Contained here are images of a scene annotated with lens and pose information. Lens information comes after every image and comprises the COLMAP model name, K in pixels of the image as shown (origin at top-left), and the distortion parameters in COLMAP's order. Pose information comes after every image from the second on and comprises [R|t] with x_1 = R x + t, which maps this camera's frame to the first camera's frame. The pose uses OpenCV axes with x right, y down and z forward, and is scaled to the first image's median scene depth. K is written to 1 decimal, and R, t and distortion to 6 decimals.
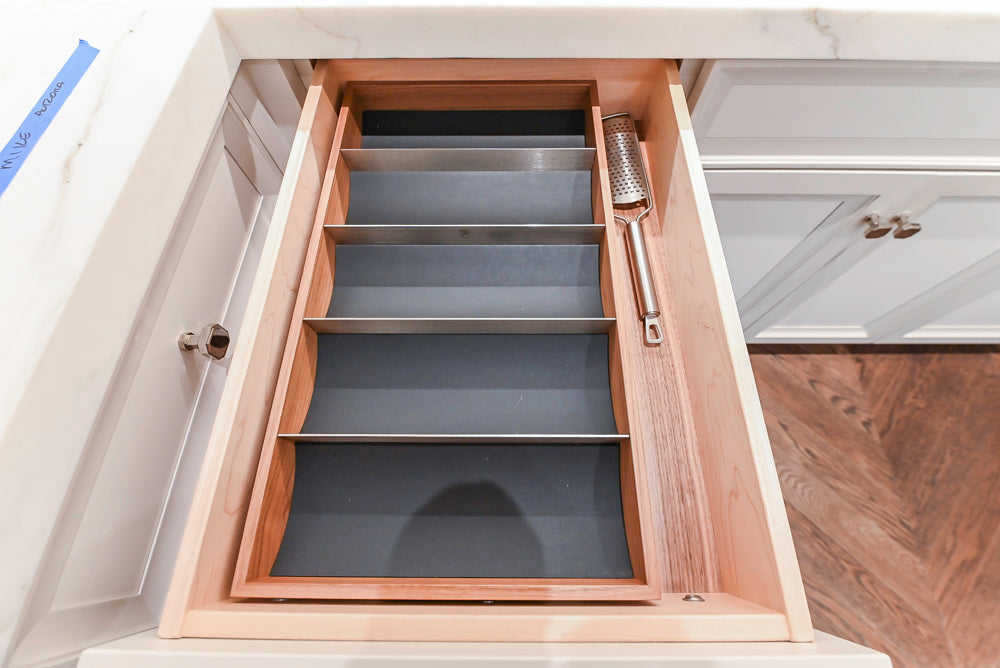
lens RADIAL K [[418.5, 0, 511.0], [0, 418.5, 333.1], [0, 0, 1]] dist [-0.000321, -0.005400]
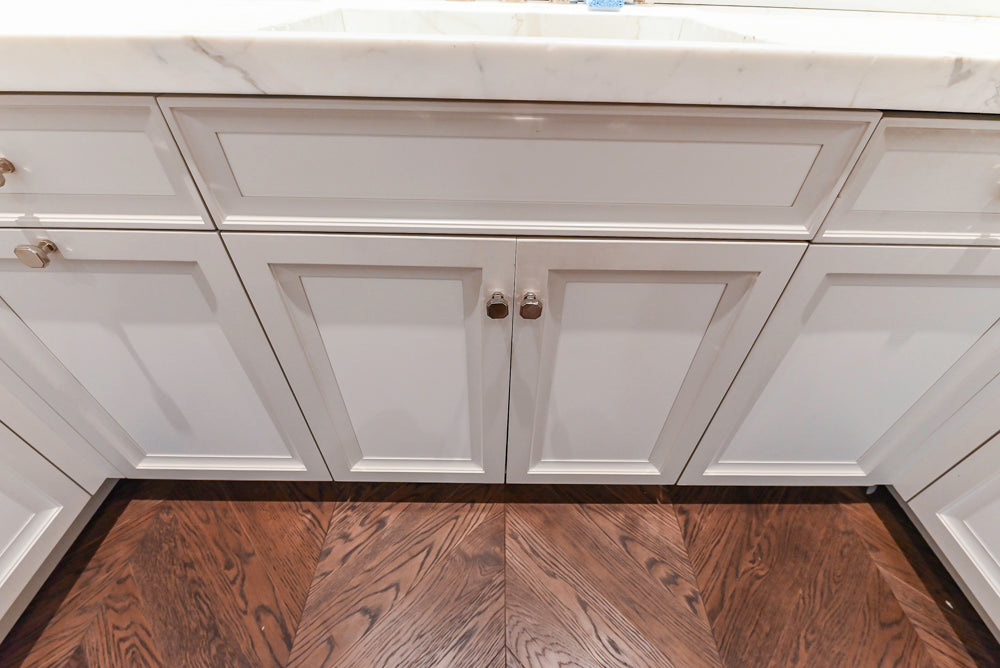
lens RADIAL K [[418.5, 0, 504.5], [0, 418.5, 328.3], [0, 0, 1]] dist [-0.000321, -0.005400]
pose [[0.999570, 0.016661, 0.024116, 0.476578], [-0.004893, 0.906043, -0.423157, 0.091592], [-0.028900, 0.422857, 0.905736, 0.115978]]
